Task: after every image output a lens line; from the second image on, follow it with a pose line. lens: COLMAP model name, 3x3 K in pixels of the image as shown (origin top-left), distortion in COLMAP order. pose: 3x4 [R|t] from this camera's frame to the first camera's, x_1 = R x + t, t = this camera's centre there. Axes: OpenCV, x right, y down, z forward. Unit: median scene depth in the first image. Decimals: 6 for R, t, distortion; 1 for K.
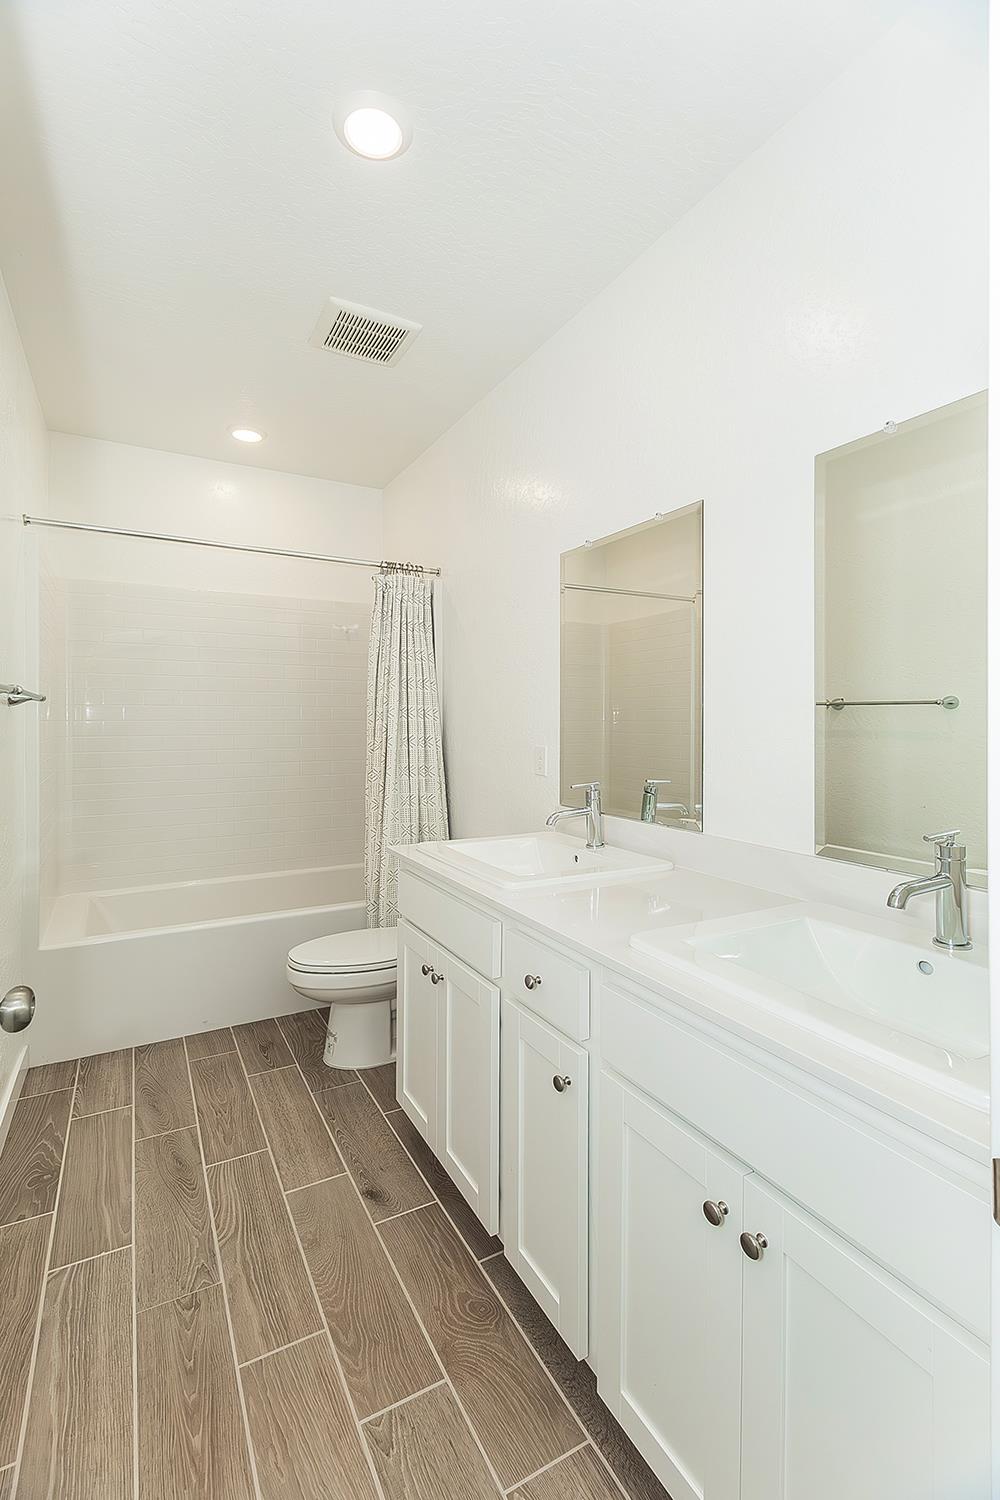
lens RADIAL K [[697.0, 0, 506.0], [0, 697.0, 727.5], [0, 0, 1]] dist [0.001343, -0.000477]
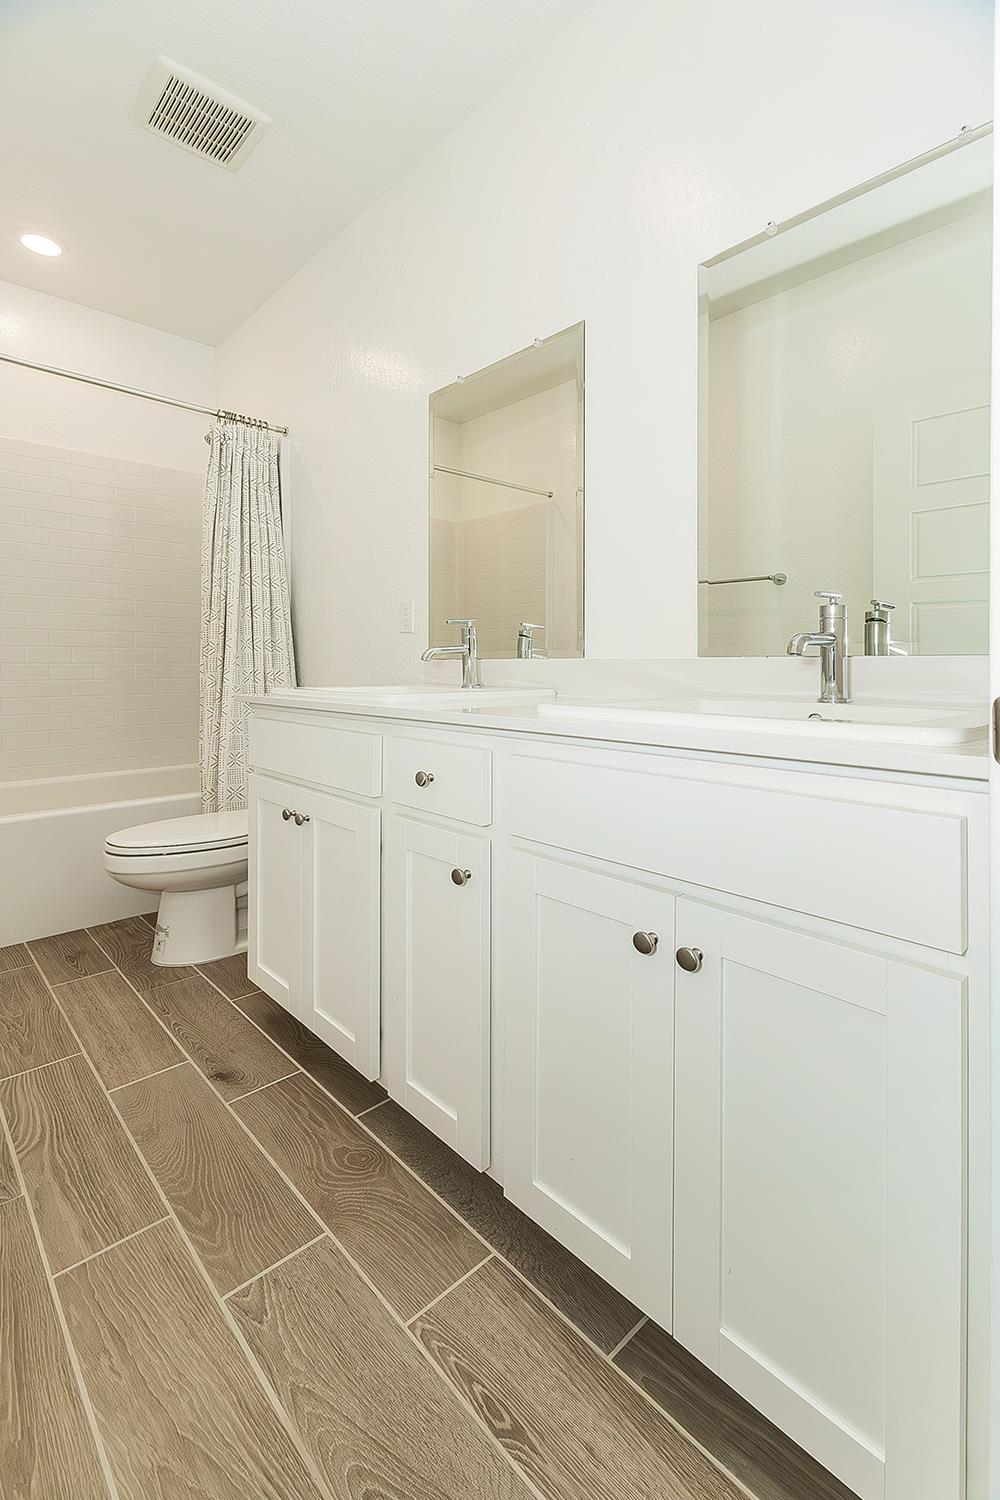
lens RADIAL K [[664.8, 0, 500.0], [0, 664.8, 750.0], [0, 0, 1]] dist [0.009694, -0.001344]
pose [[0.964736, -0.000945, 0.263218, -0.080062], [-0.000568, 0.999984, 0.005672, 0.270767], [-0.263219, -0.005621, 0.964720, 0.115981]]
